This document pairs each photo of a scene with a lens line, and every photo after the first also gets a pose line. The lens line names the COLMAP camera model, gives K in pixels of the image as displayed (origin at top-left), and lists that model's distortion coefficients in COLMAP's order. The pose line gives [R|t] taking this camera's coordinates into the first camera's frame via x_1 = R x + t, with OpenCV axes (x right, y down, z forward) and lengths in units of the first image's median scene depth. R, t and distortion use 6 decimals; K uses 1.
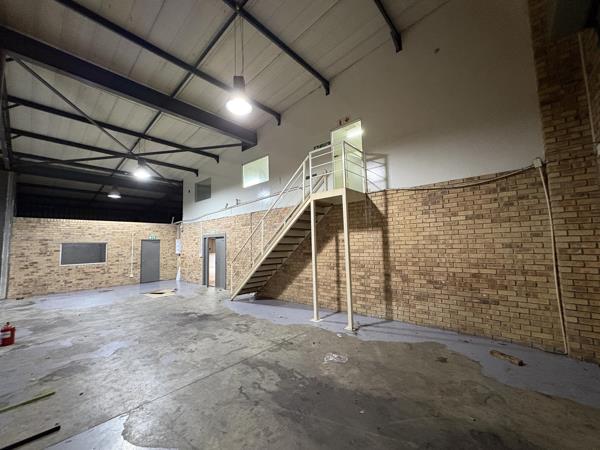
lens RADIAL K [[238.9, 0, 300.0], [0, 238.9, 225.0], [0, 0, 1]] dist [0.000436, 0.000025]
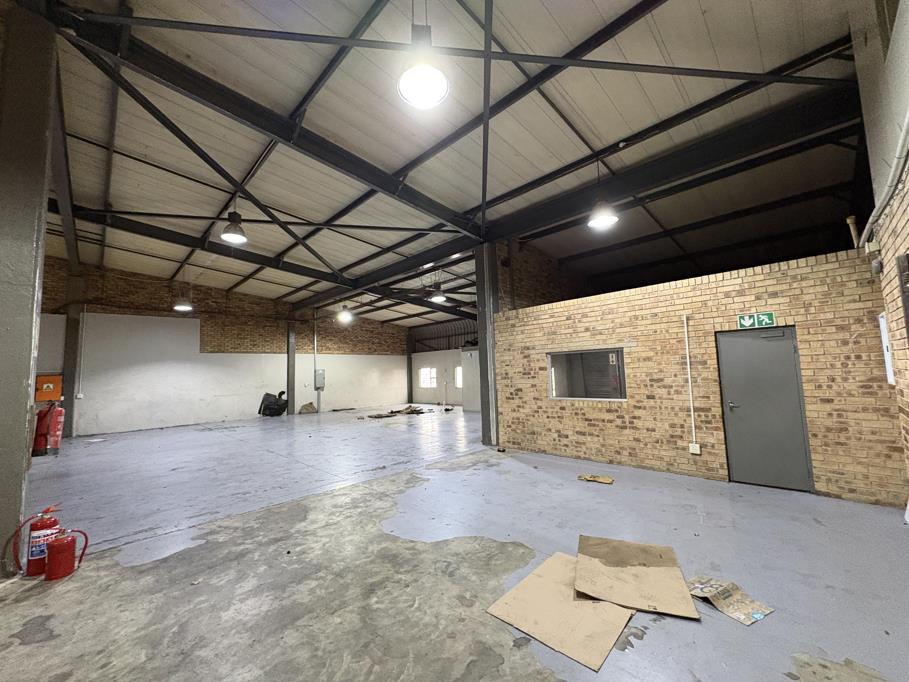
lens RADIAL K [[361.9, 0, 454.5], [0, 361.9, 341.0], [0, 0, 1]] dist [0.000436, 0.000025]
pose [[-0.057197, -0.060608, -0.996522, -0.259296], [0.116013, 0.990990, -0.066930, 0.085373], [0.991599, -0.119438, -0.049650, 0.913654]]
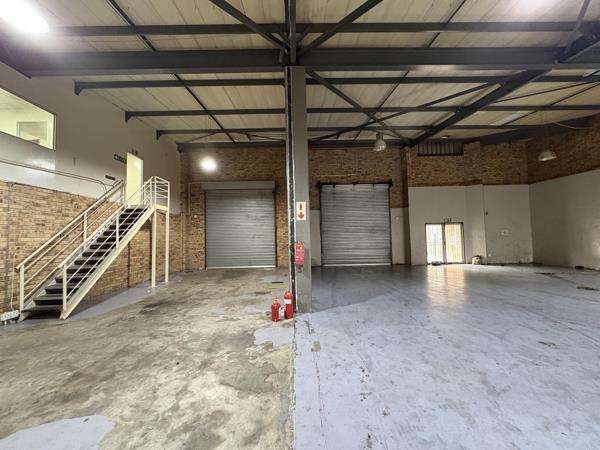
lens RADIAL K [[238.9, 0, 300.0], [0, 238.9, 225.0], [0, 0, 1]] dist [0.000436, 0.000025]
pose [[-0.678675, 0.075219, 0.730577, -1.023091], [-0.018669, 0.992653, -0.119545, 0.100592], [-0.734201, -0.094771, -0.672285, 0.815918]]
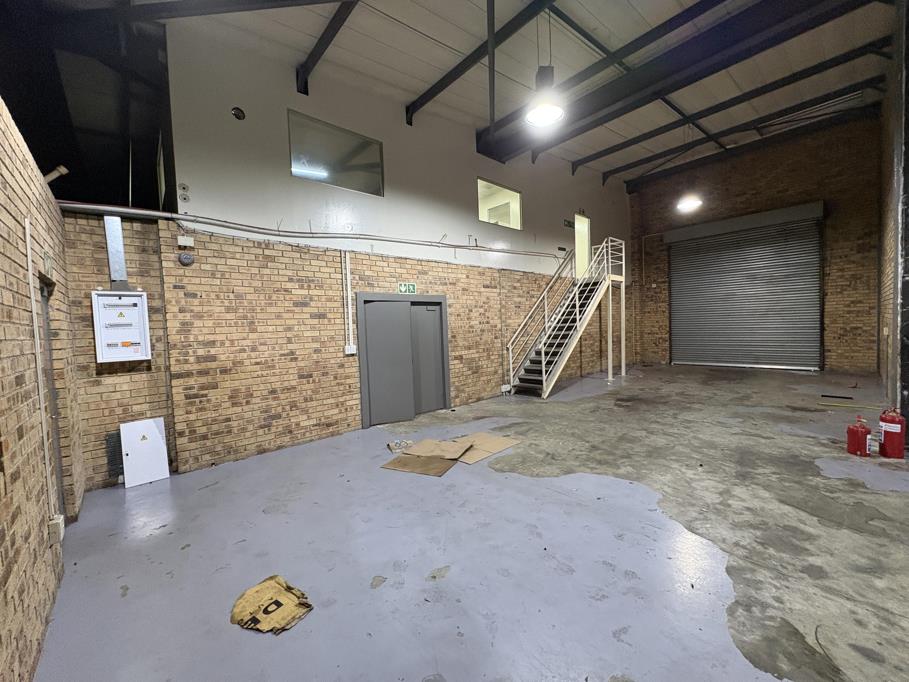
lens RADIAL K [[361.9, 0, 454.5], [0, 361.9, 341.0], [0, 0, 1]] dist [0.000436, 0.000025]
pose [[0.106437, -0.020579, 0.994106, -1.100158], [-0.045143, 0.998655, 0.025507, 0.112811], [-0.993294, -0.047591, 0.105365, 0.951042]]
